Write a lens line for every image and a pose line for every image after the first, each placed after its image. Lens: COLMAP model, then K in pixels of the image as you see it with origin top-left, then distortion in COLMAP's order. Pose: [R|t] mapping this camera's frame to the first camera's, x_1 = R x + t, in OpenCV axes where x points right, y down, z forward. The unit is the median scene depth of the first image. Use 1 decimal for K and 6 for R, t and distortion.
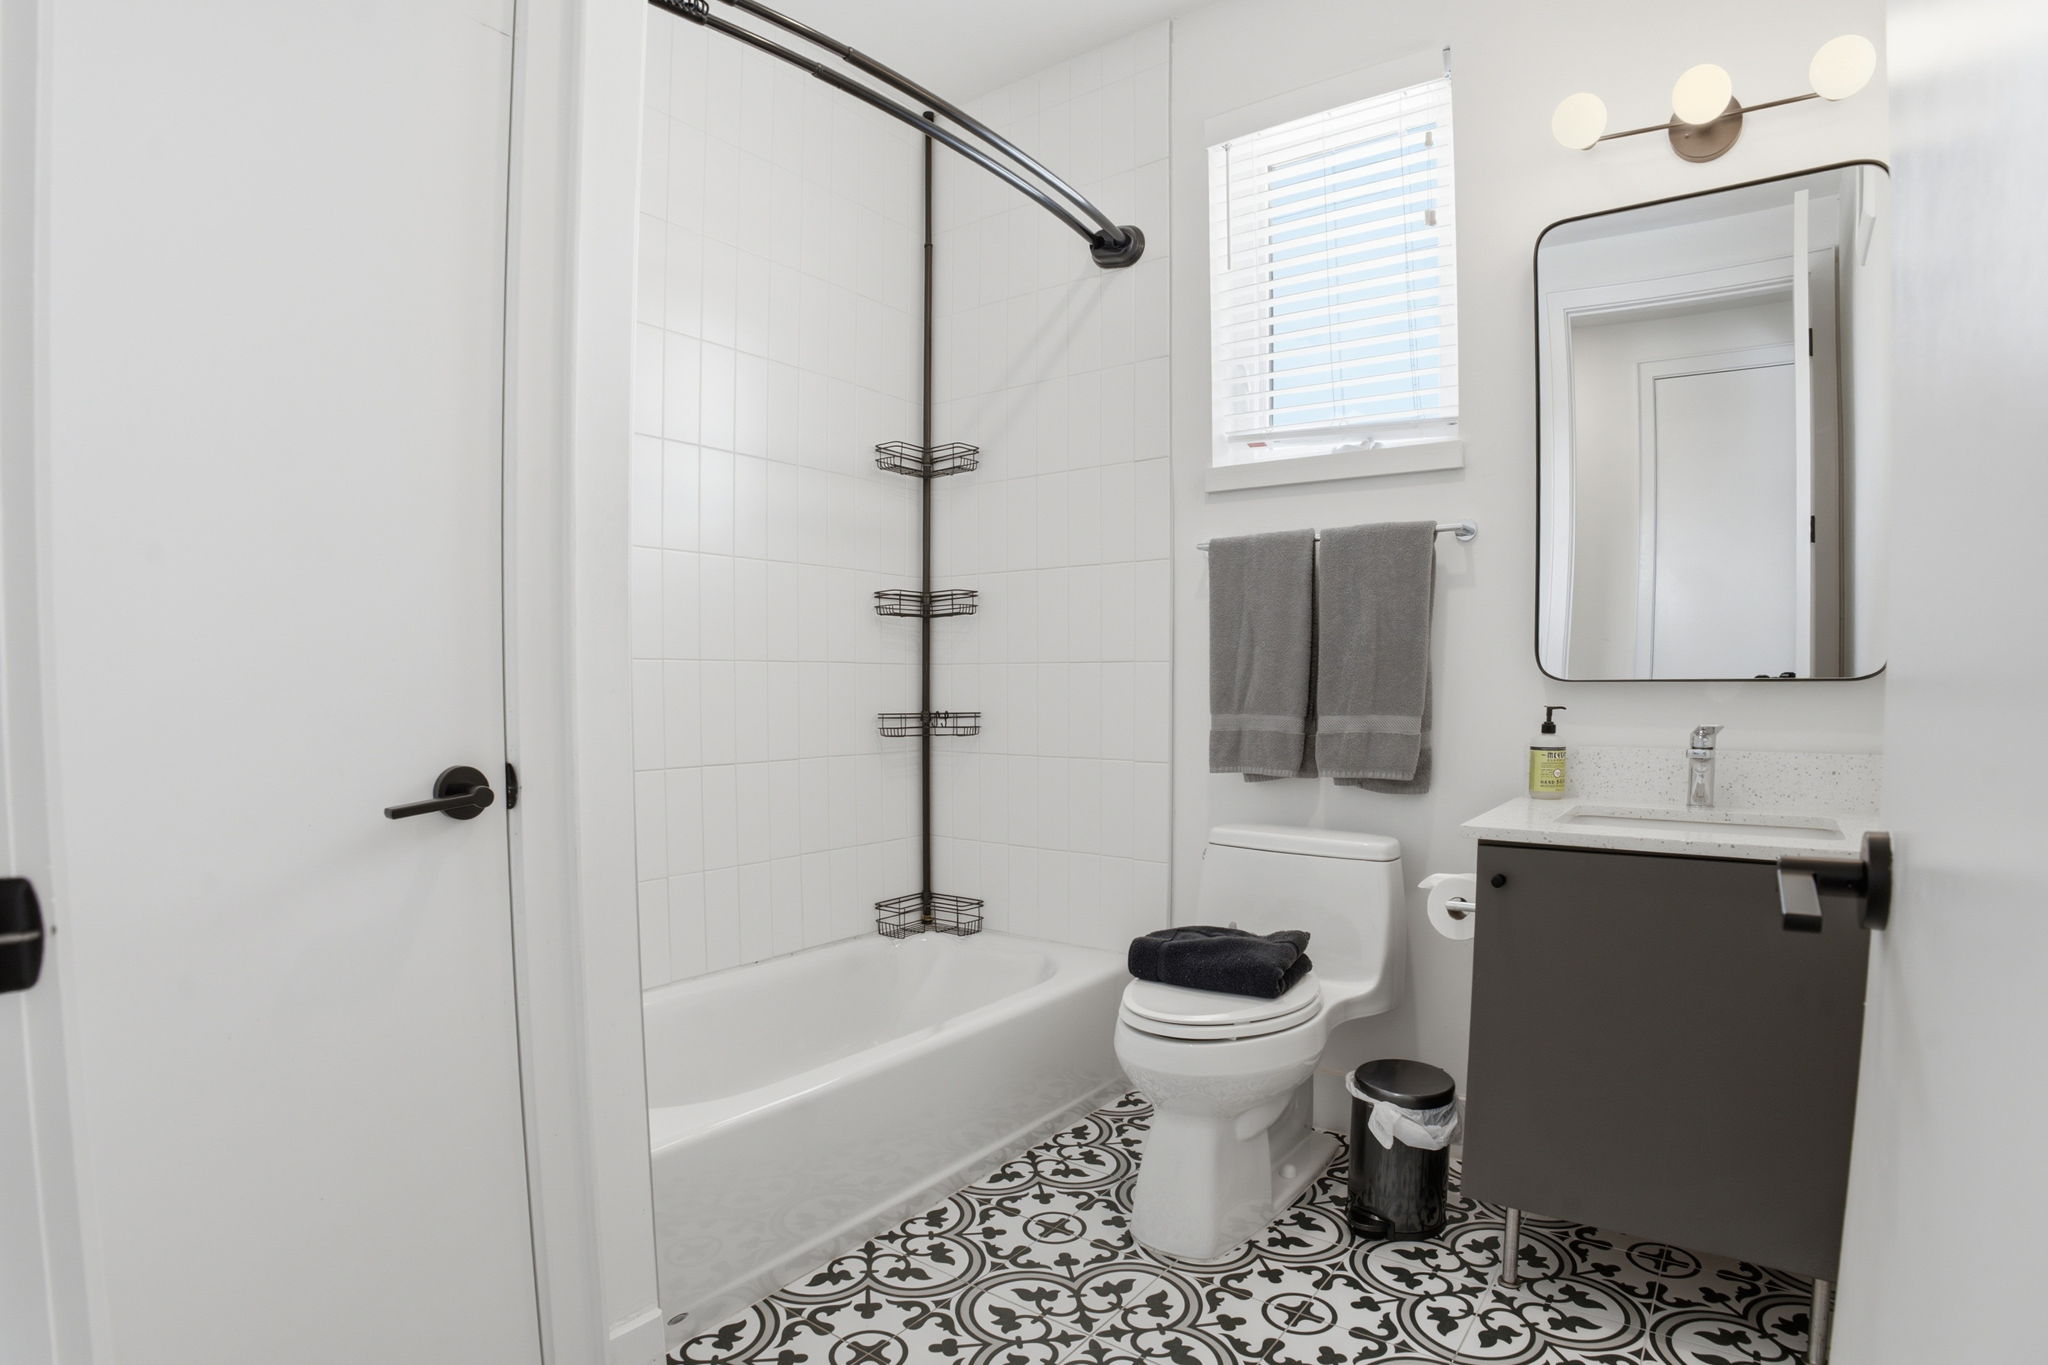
lens RADIAL K [[1128.2, 0, 1024.0], [0, 1128.2, 682.5], [0, 0, 1]] dist [0.000363, 0.003267]
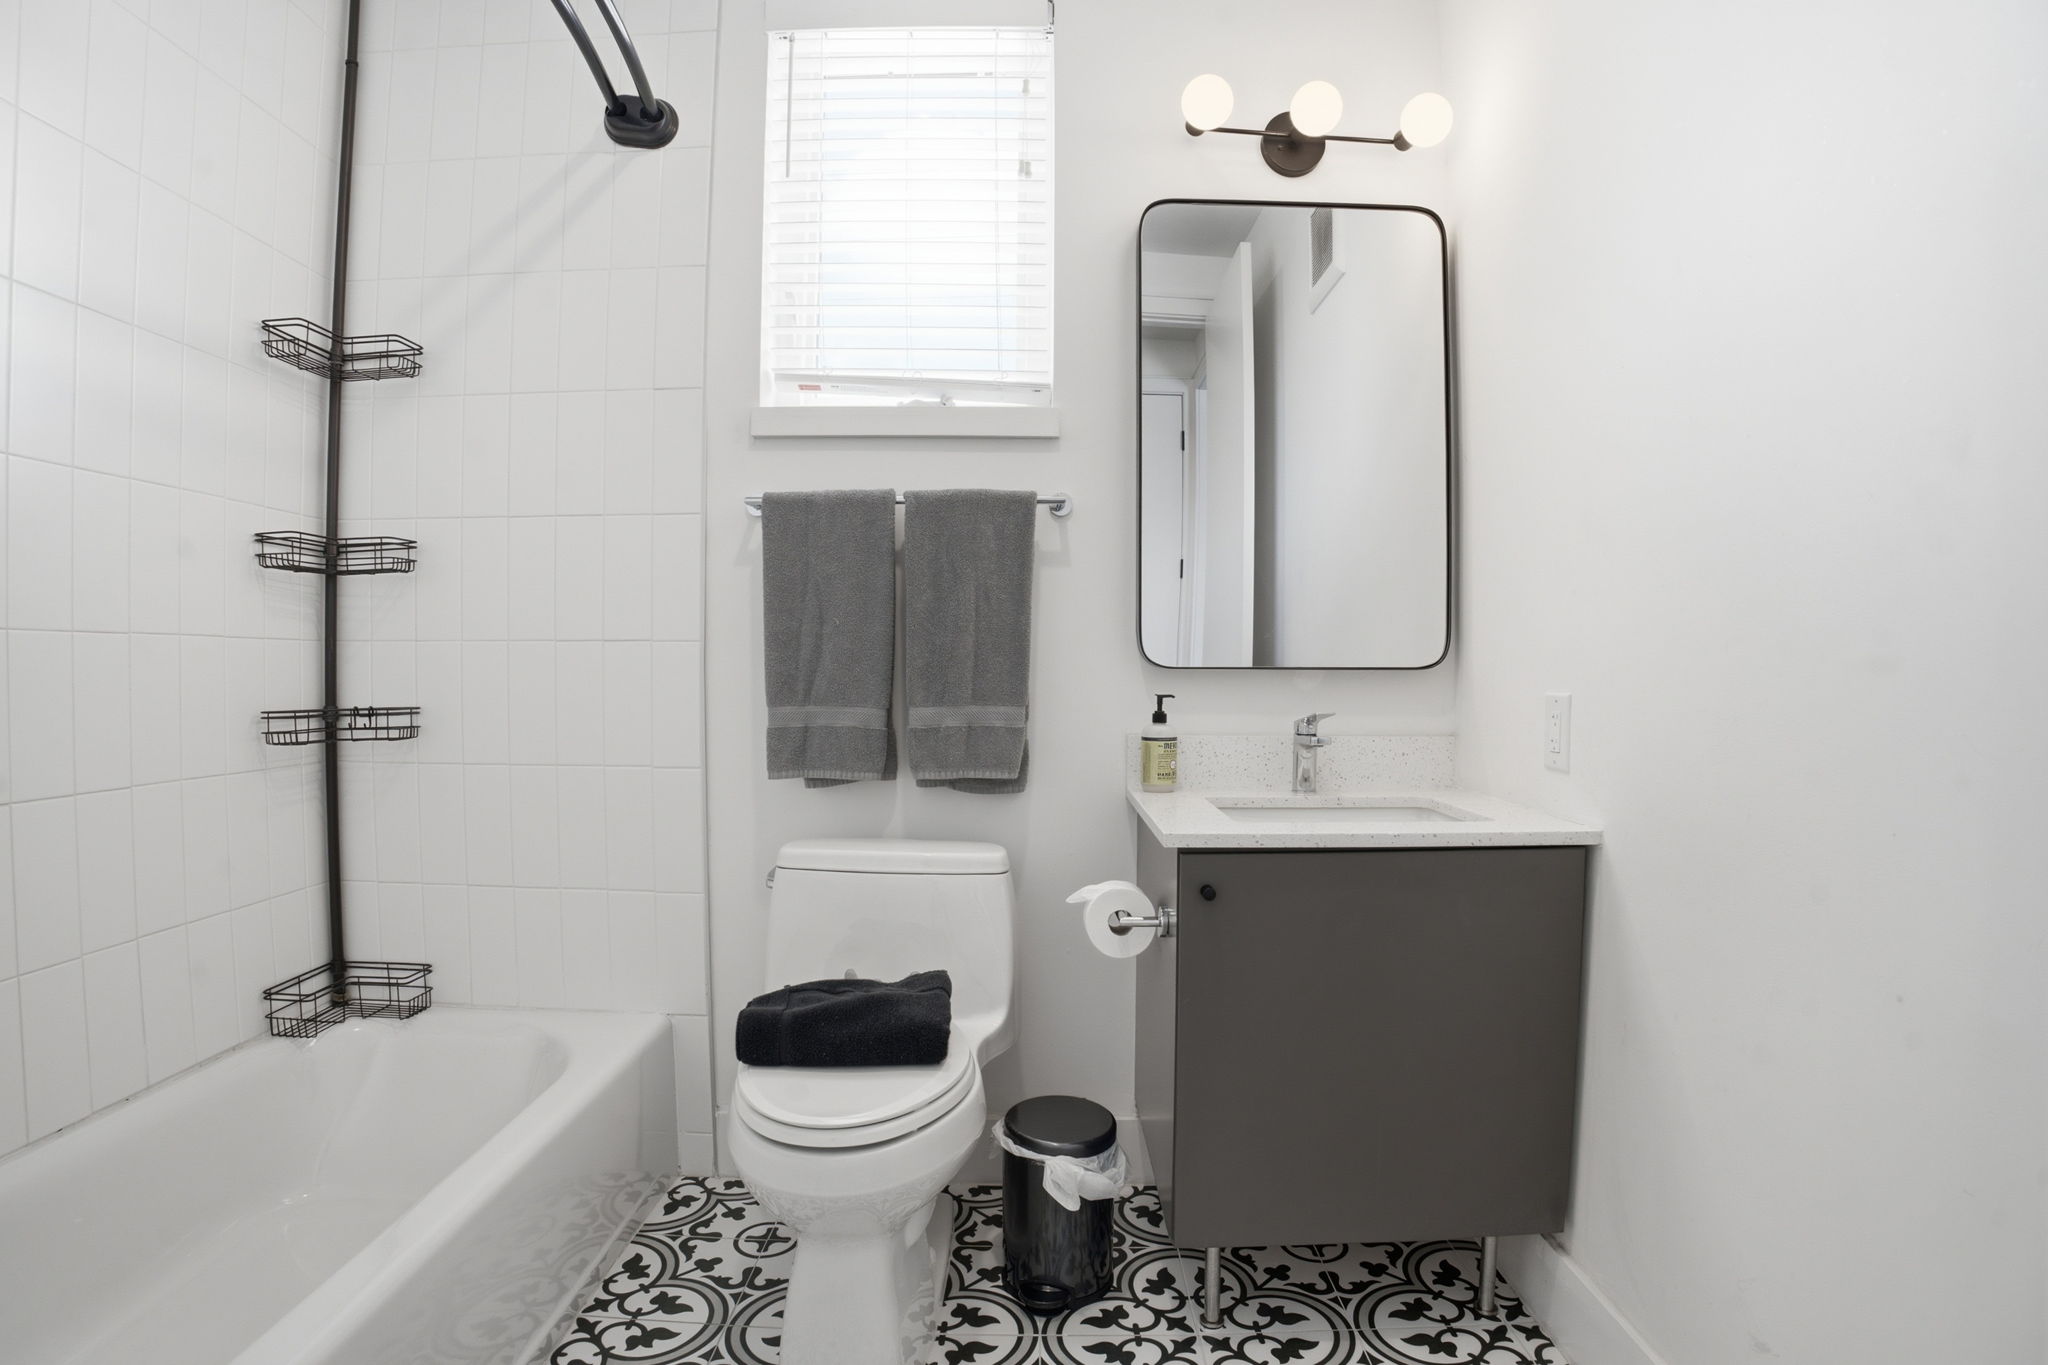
lens RADIAL K [[1080.4, 0, 1035.8], [0, 1080.4, 659.9], [0, 0, 1]] dist [-0.100290, 0.036339]
pose [[0.819251, 0.007127, 0.573391, -0.120509], [-0.004031, 0.999970, -0.006670, -0.001436], [-0.573421, 0.003153, 0.819255, 0.260633]]
